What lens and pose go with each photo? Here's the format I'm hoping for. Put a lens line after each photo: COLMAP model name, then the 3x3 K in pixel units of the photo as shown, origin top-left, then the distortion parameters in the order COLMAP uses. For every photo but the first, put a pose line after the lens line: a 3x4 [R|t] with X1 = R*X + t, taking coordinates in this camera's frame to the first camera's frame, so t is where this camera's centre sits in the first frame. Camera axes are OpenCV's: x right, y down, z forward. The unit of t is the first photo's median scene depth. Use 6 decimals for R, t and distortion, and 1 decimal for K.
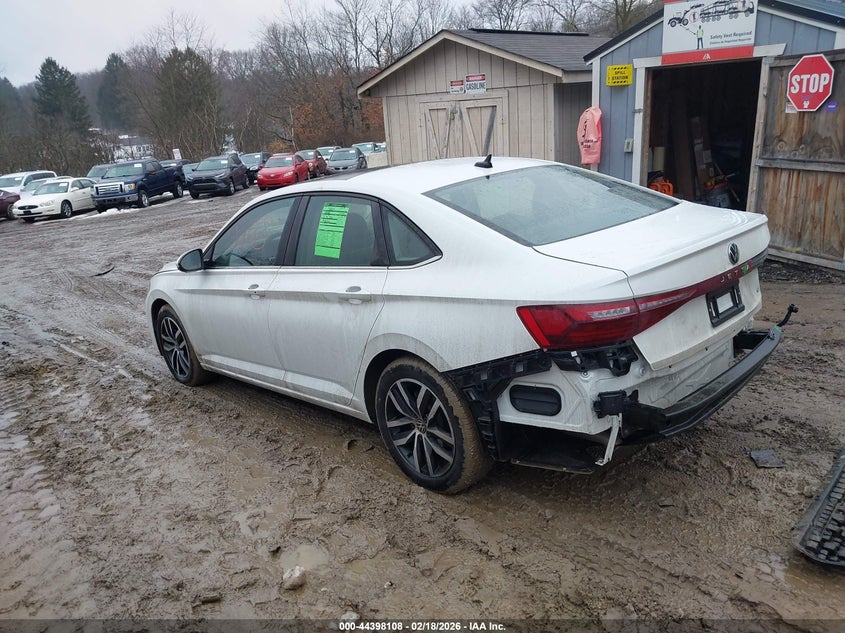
lens RADIAL K [[683.0, 0, 422.5], [0, 683.0, 316.5], [0, 0, 1]] dist [0.009276, 0.005343]
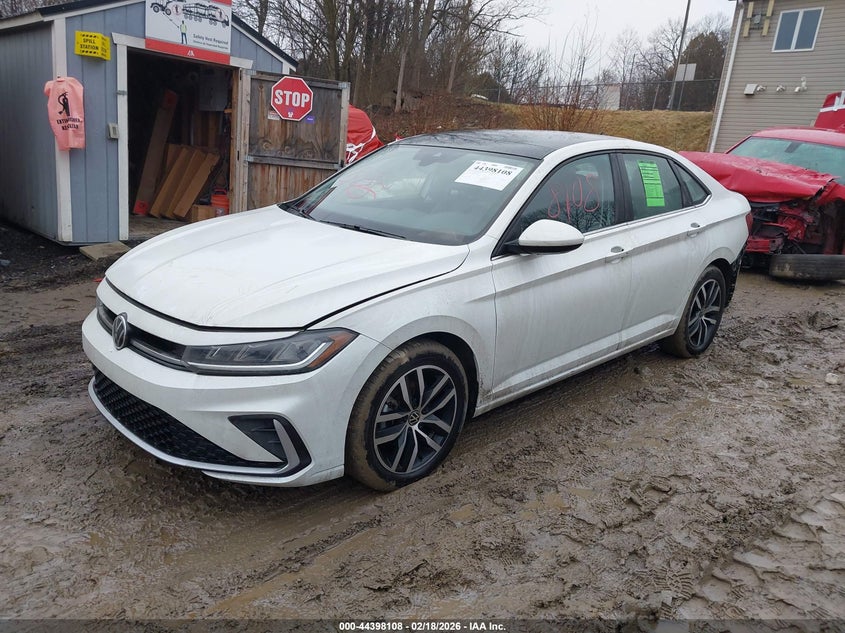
lens RADIAL K [[689.0, 0, 422.5], [0, 689.0, 316.5], [0, 0, 1]] dist [-0.027178, 0.012262]
pose [[-0.042199, -0.158563, 0.986447, -0.727995], [0.206794, 0.964560, 0.163891, -0.101073], [-0.977474, 0.210907, -0.007914, 0.807870]]
